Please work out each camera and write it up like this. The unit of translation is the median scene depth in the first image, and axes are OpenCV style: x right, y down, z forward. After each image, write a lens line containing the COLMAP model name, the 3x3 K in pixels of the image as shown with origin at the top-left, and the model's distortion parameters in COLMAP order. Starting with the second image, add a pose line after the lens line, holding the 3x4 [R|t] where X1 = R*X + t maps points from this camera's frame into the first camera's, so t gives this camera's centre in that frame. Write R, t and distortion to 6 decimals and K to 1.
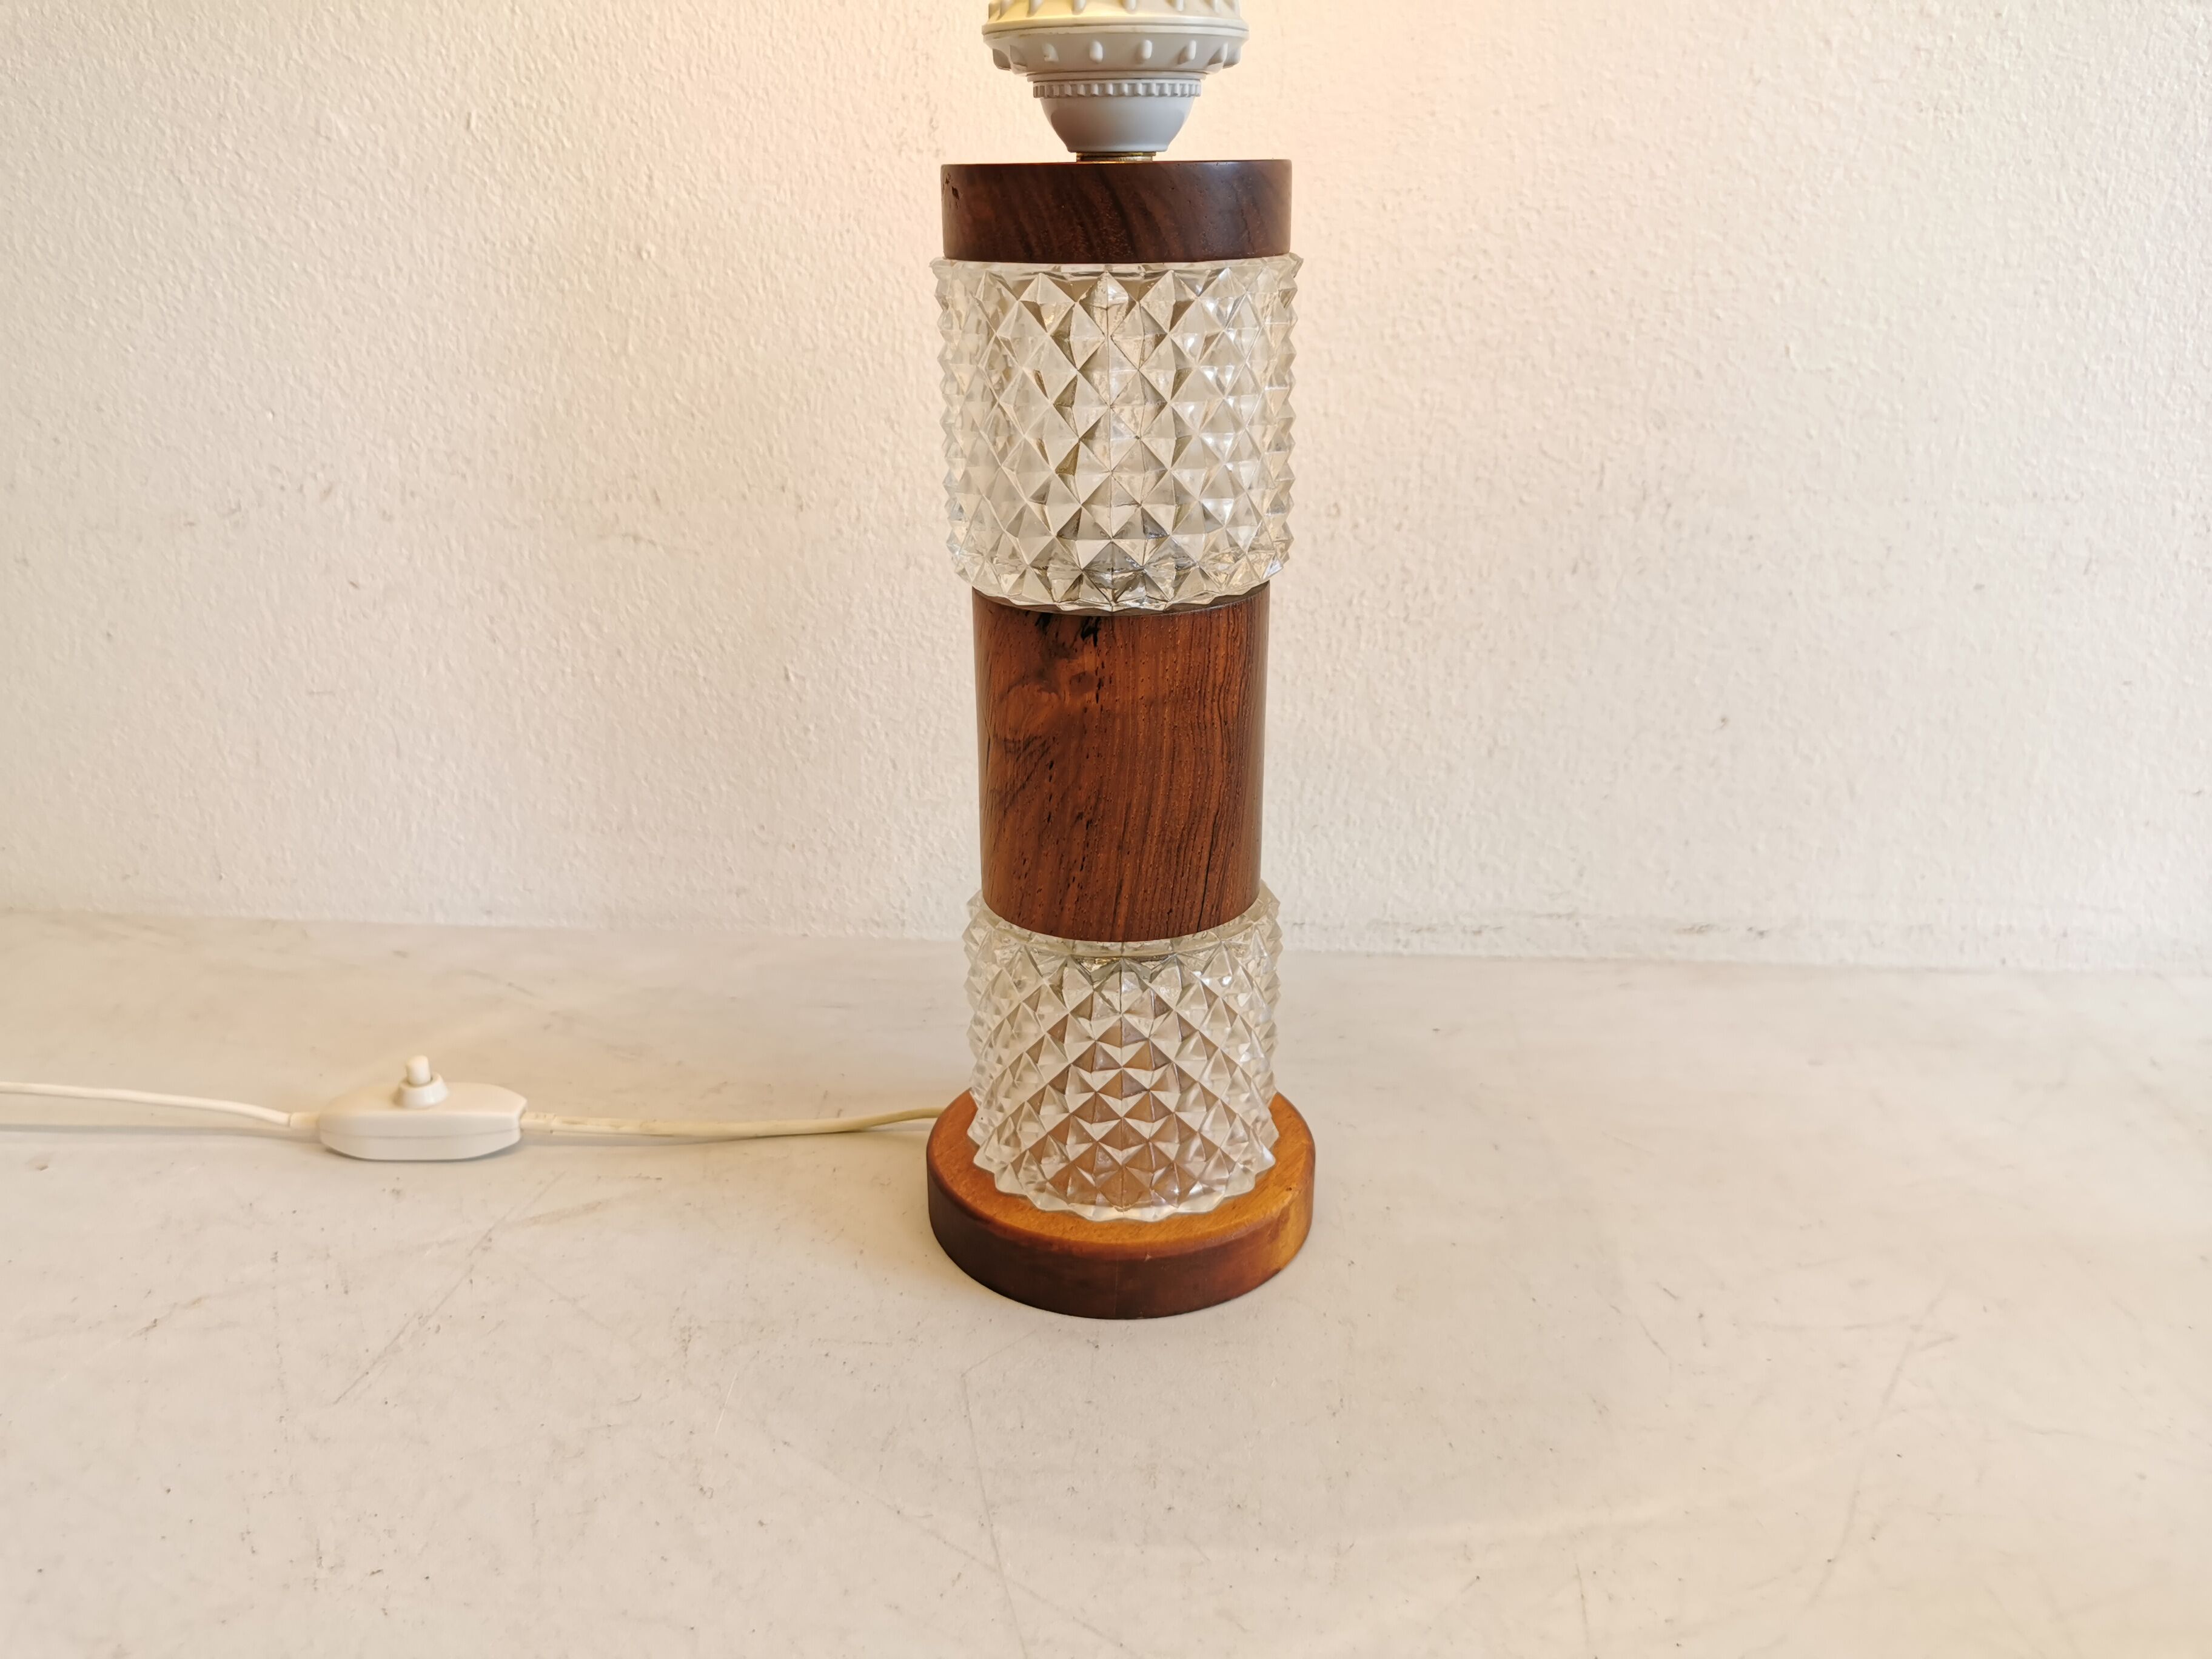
lens RADIAL K [[1743.9, 0, 1110.5], [0, 1743.9, 829.9], [0, 0, 1]] dist [0.027648, -0.070193]
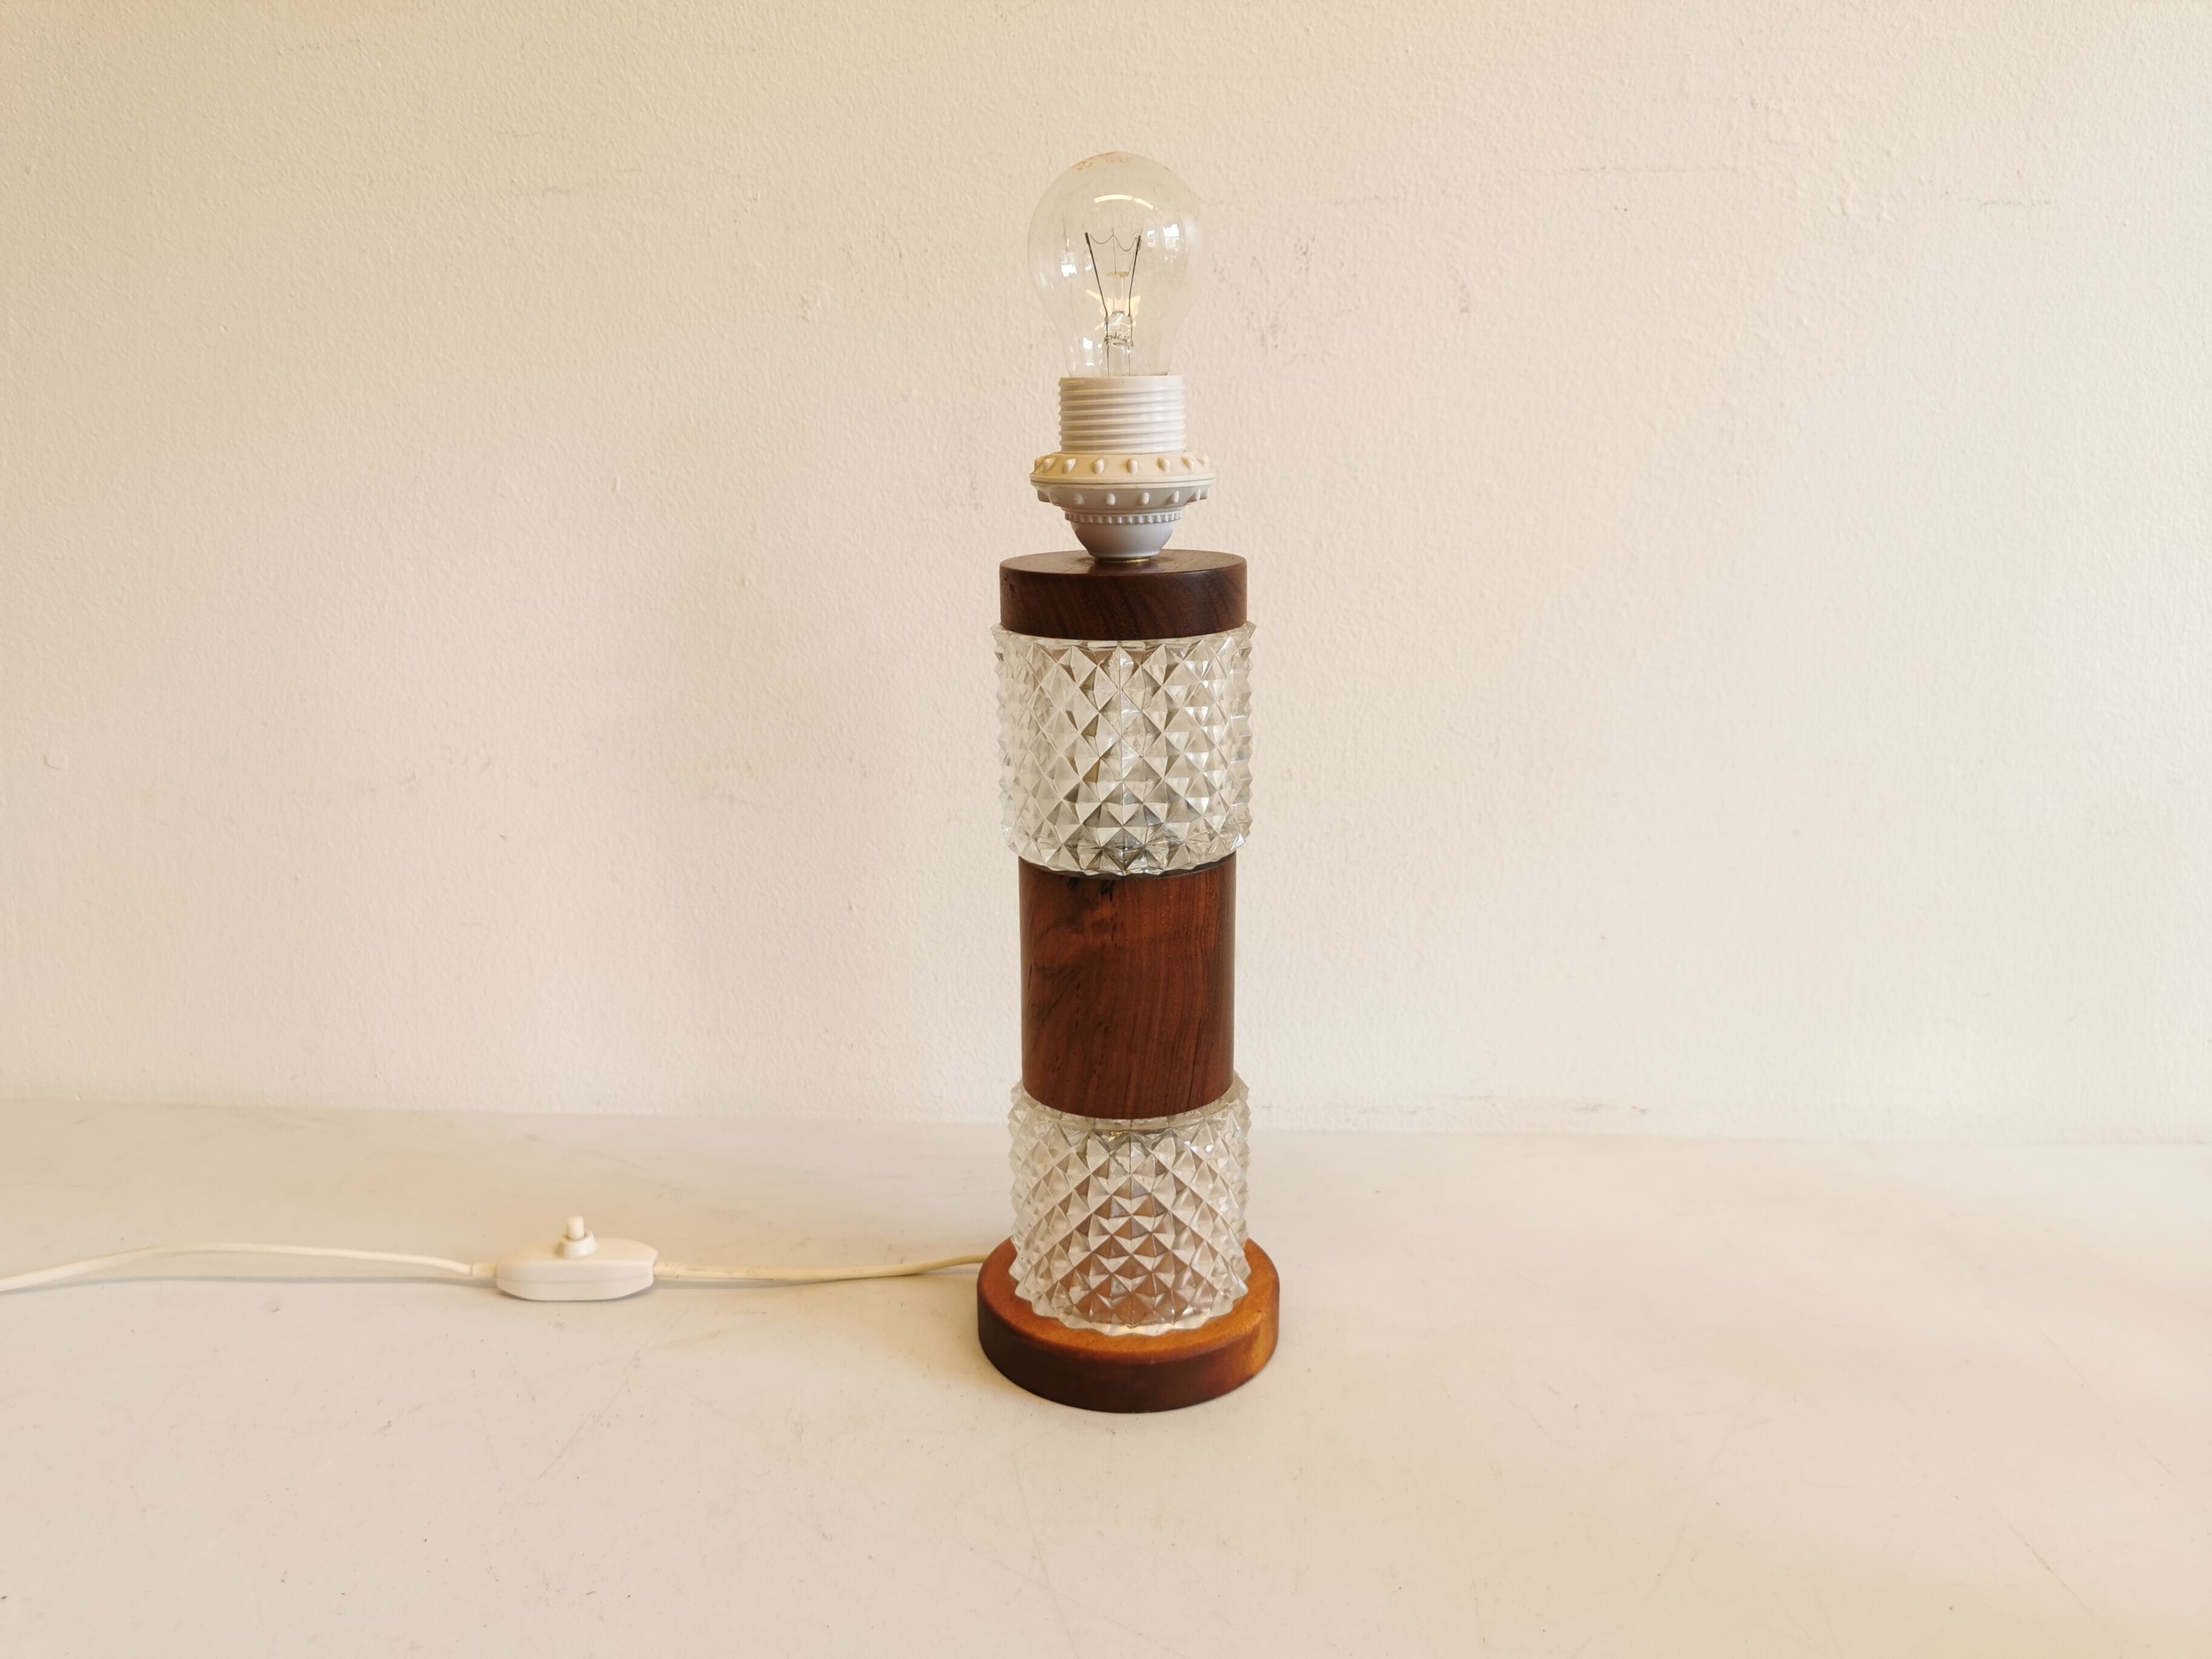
lens RADIAL K [[1743.9, 0, 1105.7], [0, 1743.9, 820.3], [0, 0, 1]] dist [0.027648, -0.070193]
pose [[0.999907, -0.006739, 0.011834, -0.024000], [0.008031, 0.993584, -0.112807, -0.011032], [-0.010998, 0.112892, 0.993546, -0.317911]]
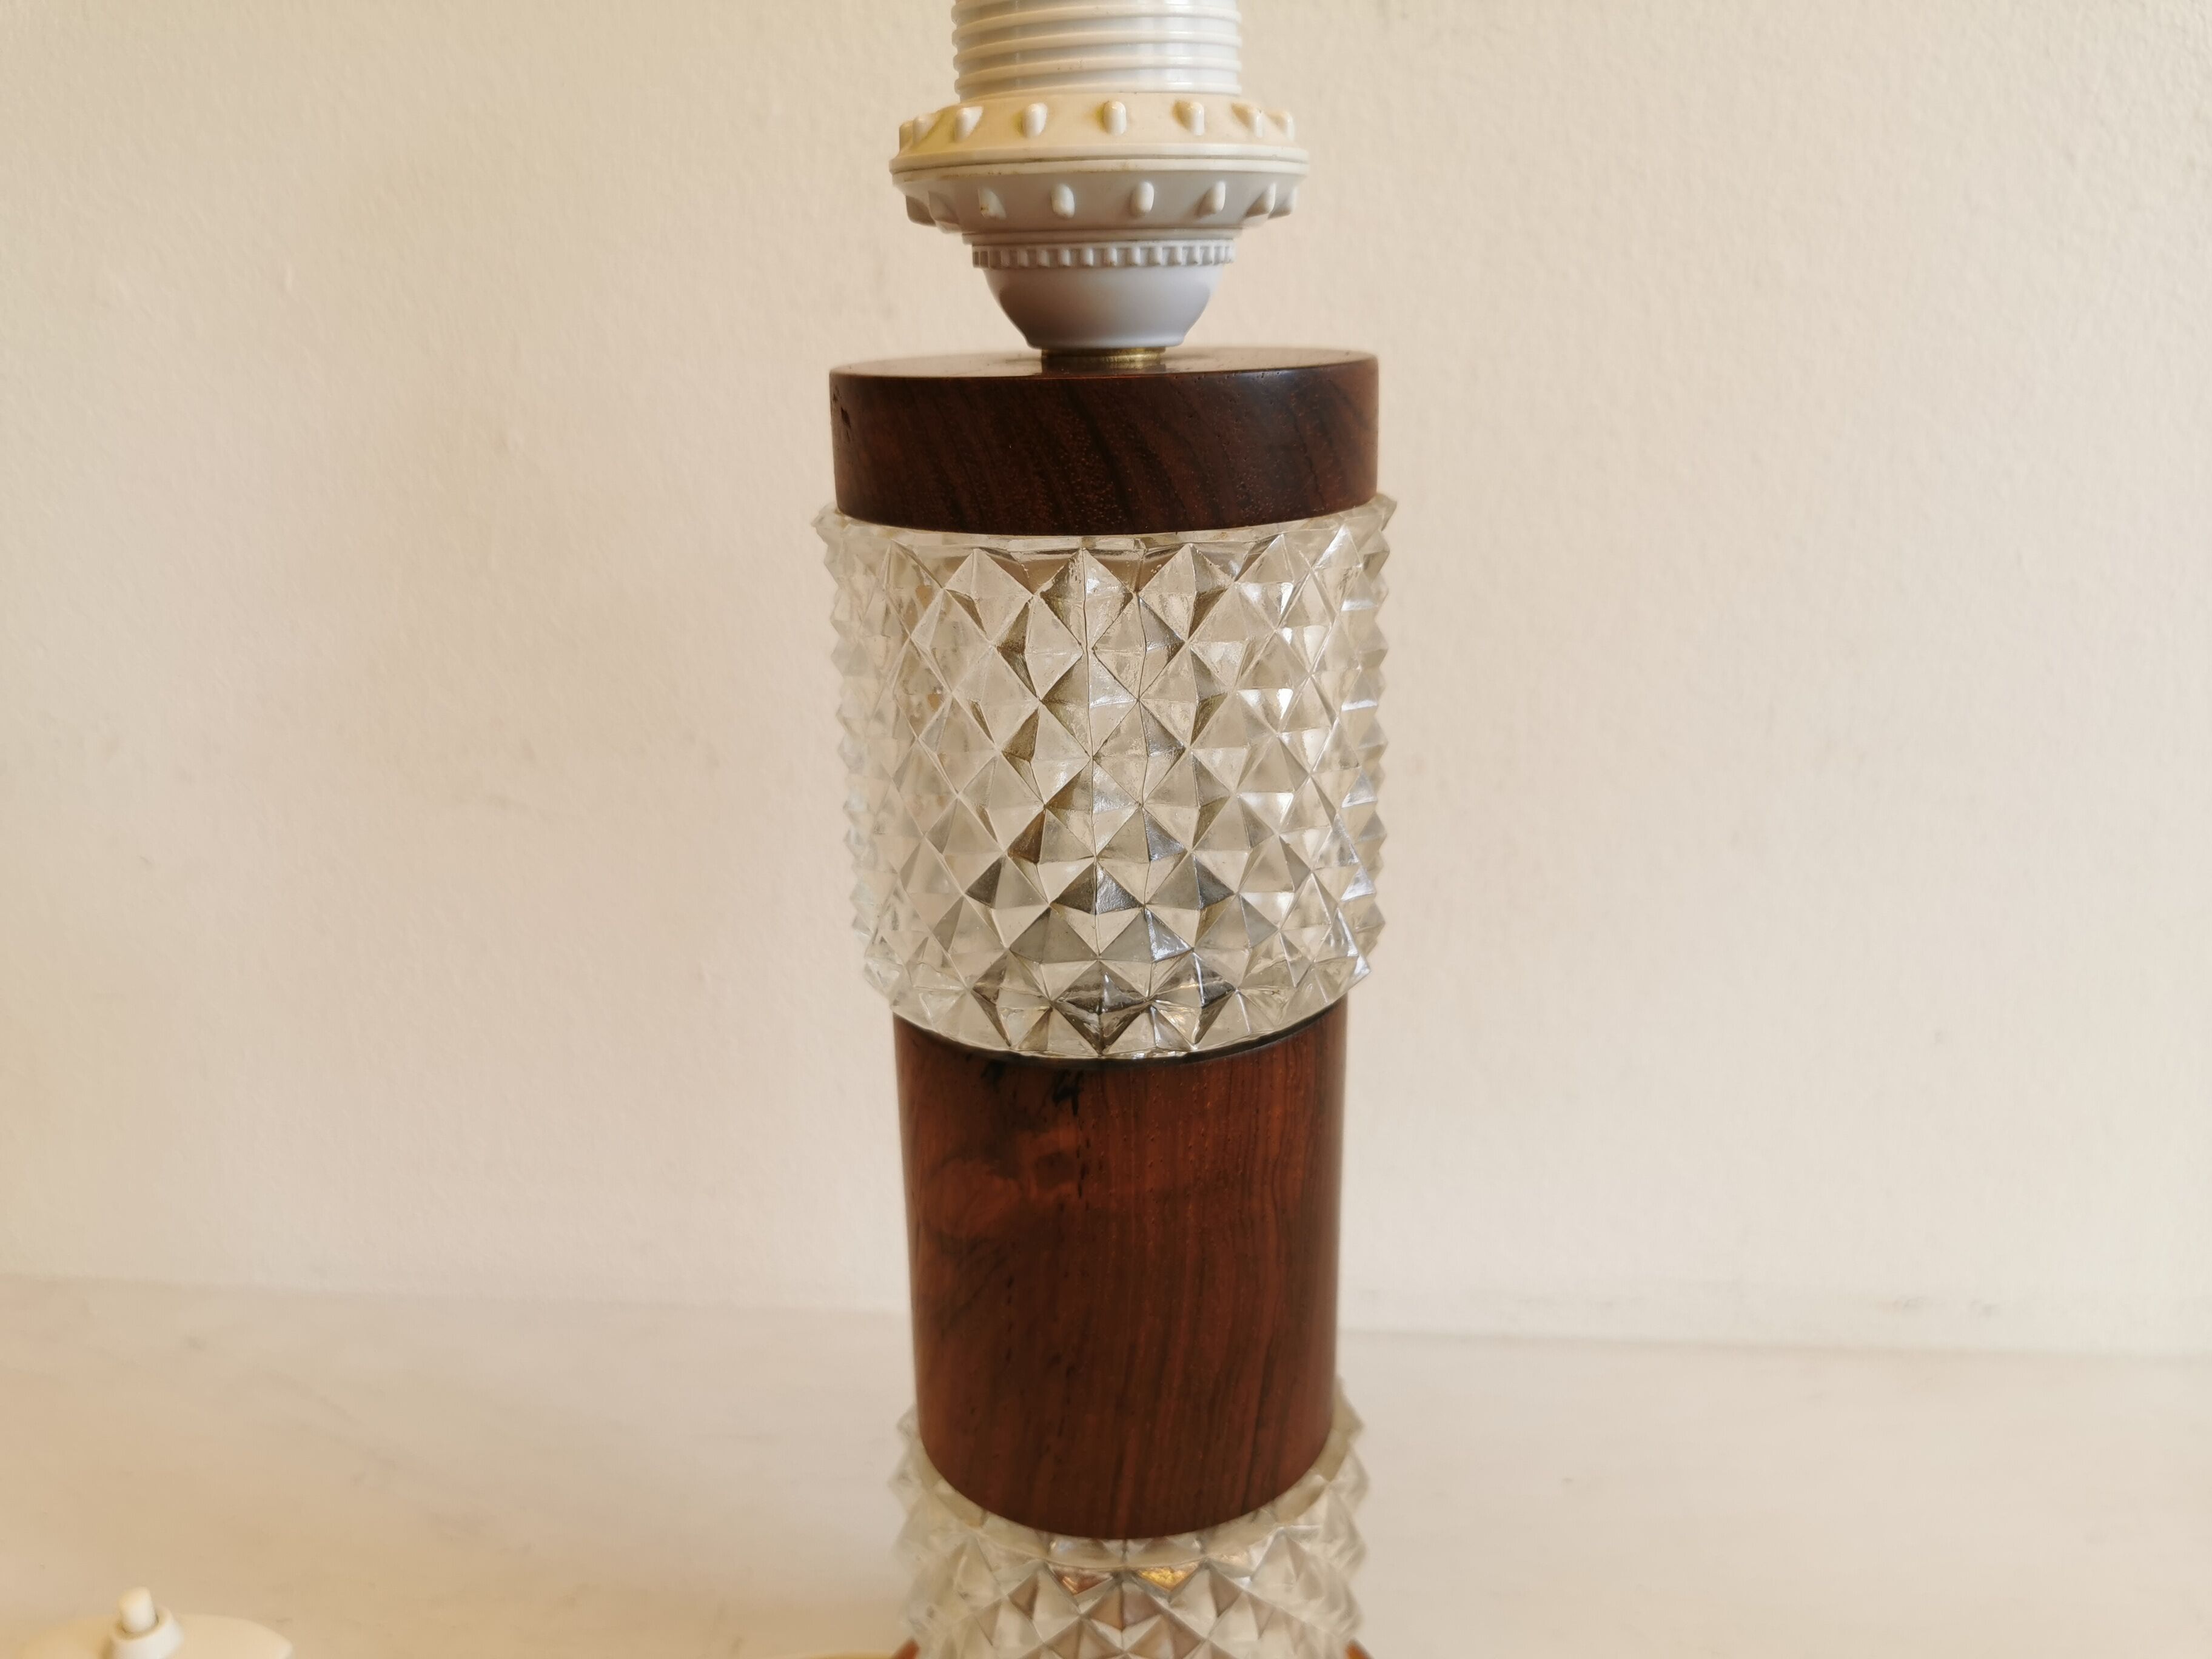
lens RADIAL K [[1743.9, 0, 1108.9], [0, 1743.9, 812.9], [0, 0, 1]] dist [0.027648, -0.070193]
pose [[0.999777, -0.006869, -0.019963, 0.013879], [0.005587, 0.997961, -0.063585, -0.145275], [0.020359, 0.063459, 0.997777, 0.306701]]
